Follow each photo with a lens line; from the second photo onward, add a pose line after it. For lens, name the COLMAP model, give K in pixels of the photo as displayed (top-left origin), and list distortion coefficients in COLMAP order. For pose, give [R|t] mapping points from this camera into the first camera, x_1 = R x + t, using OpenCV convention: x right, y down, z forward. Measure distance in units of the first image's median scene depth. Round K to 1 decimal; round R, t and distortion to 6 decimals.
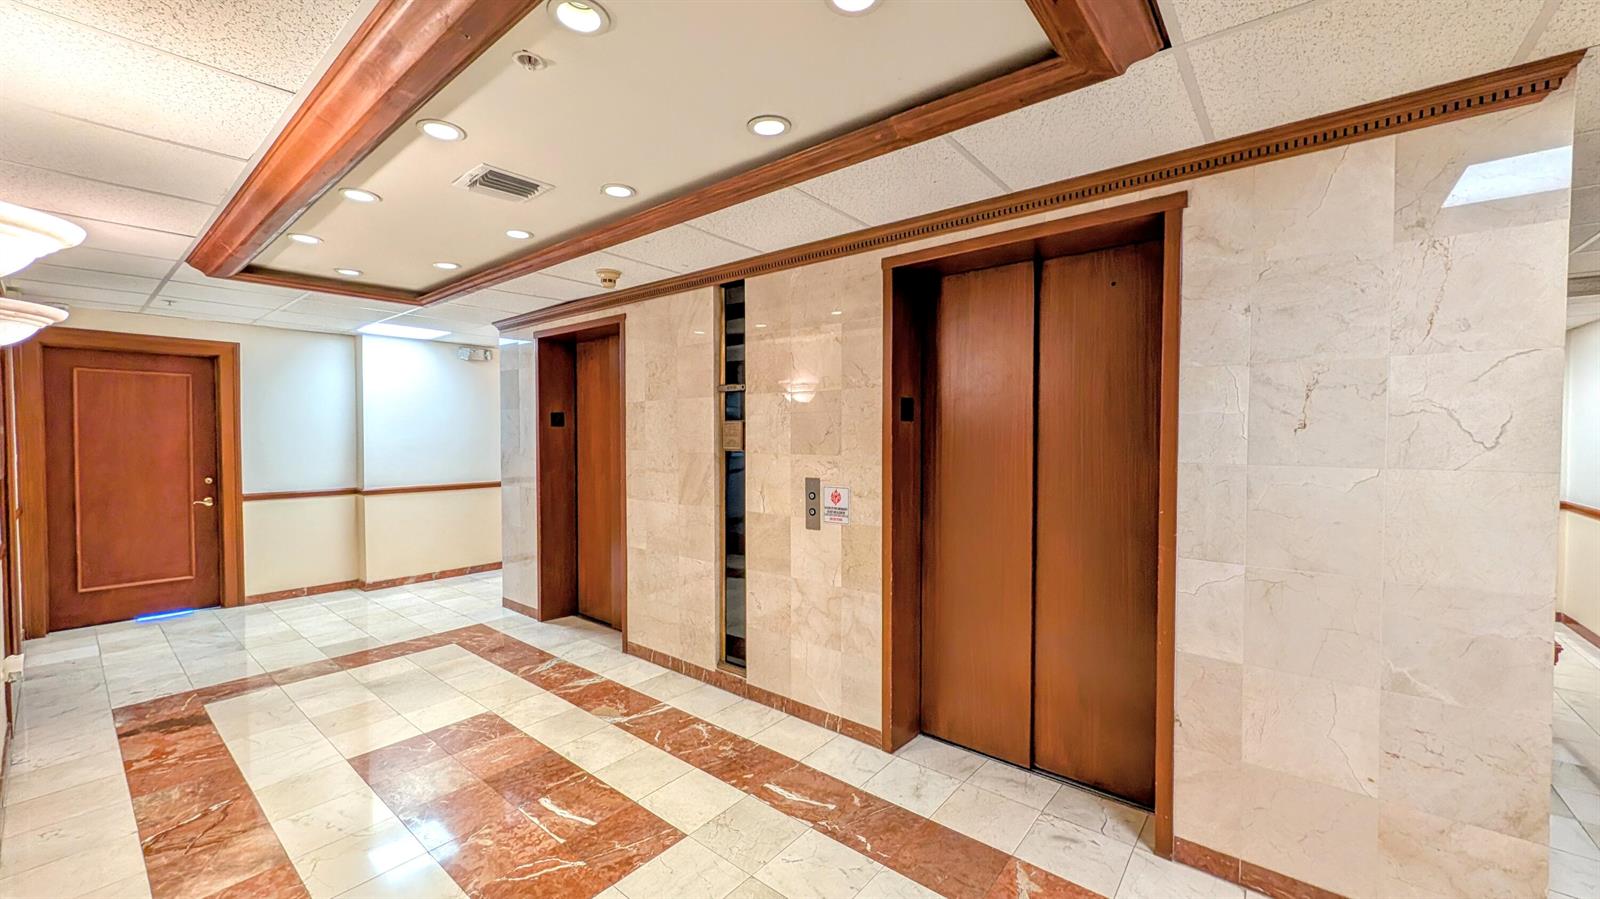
lens RADIAL K [[611.5, 0, 800.2], [0, 611.5, 445.7], [0, 0, 1]] dist [-0.000184, -0.000066]
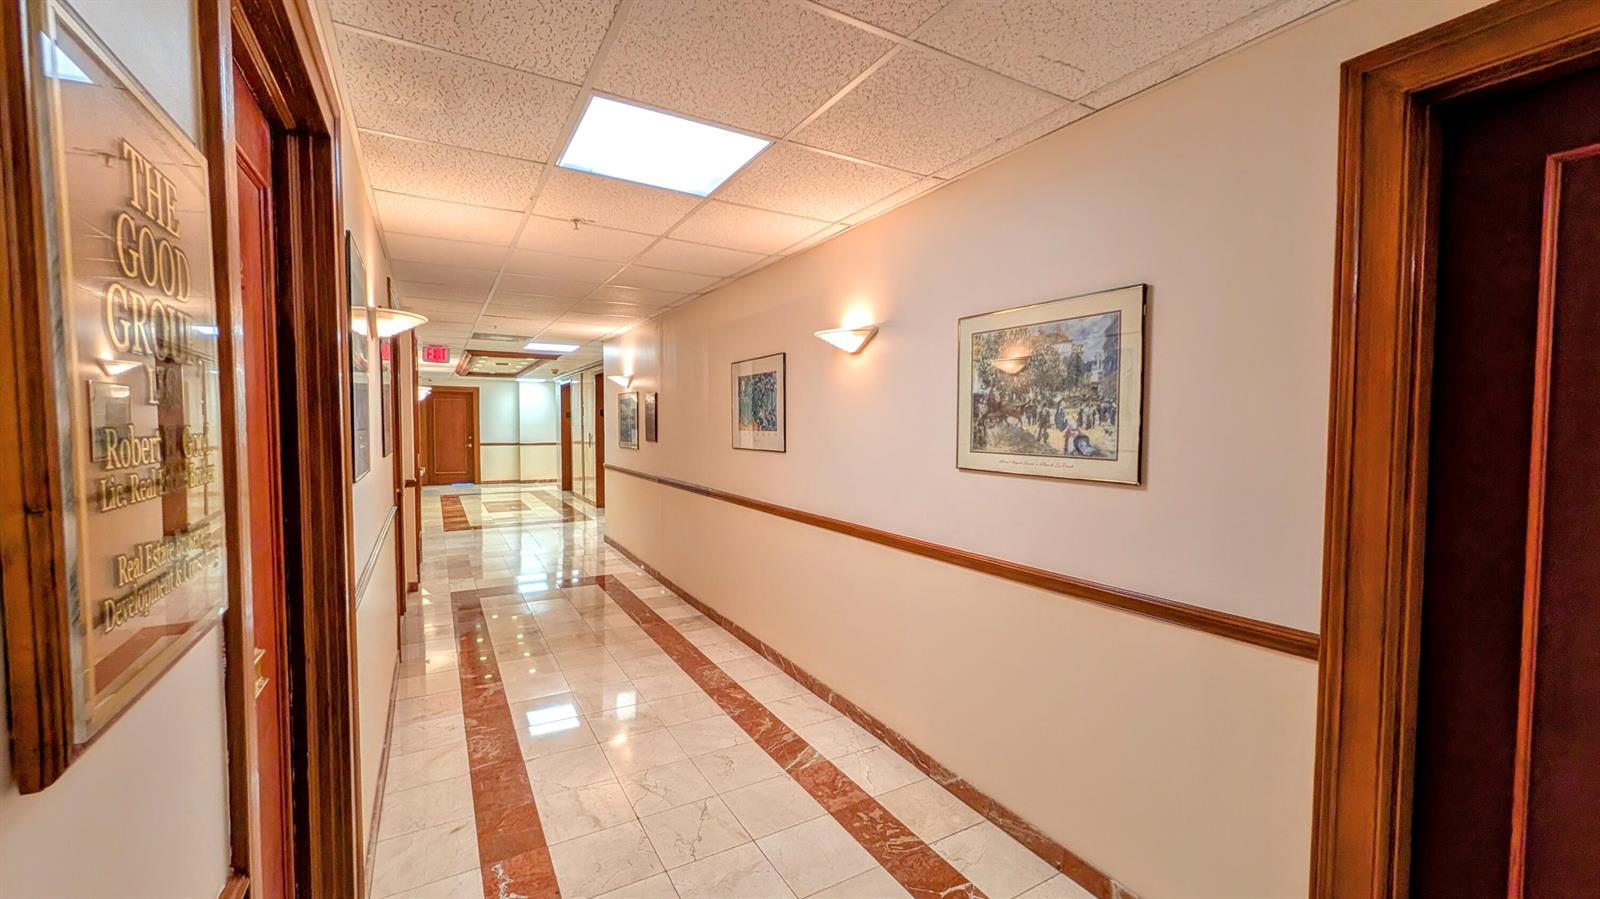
lens RADIAL K [[611.5, 0, 800.2], [0, 611.5, 445.7], [0, 0, 1]] dist [-0.000184, -0.000066]
pose [[0.941741, 0.018797, -0.335813, 1.312695], [-0.014195, 0.999769, 0.016154, 0.028026], [0.336039, -0.010446, 0.941790, -1.056224]]
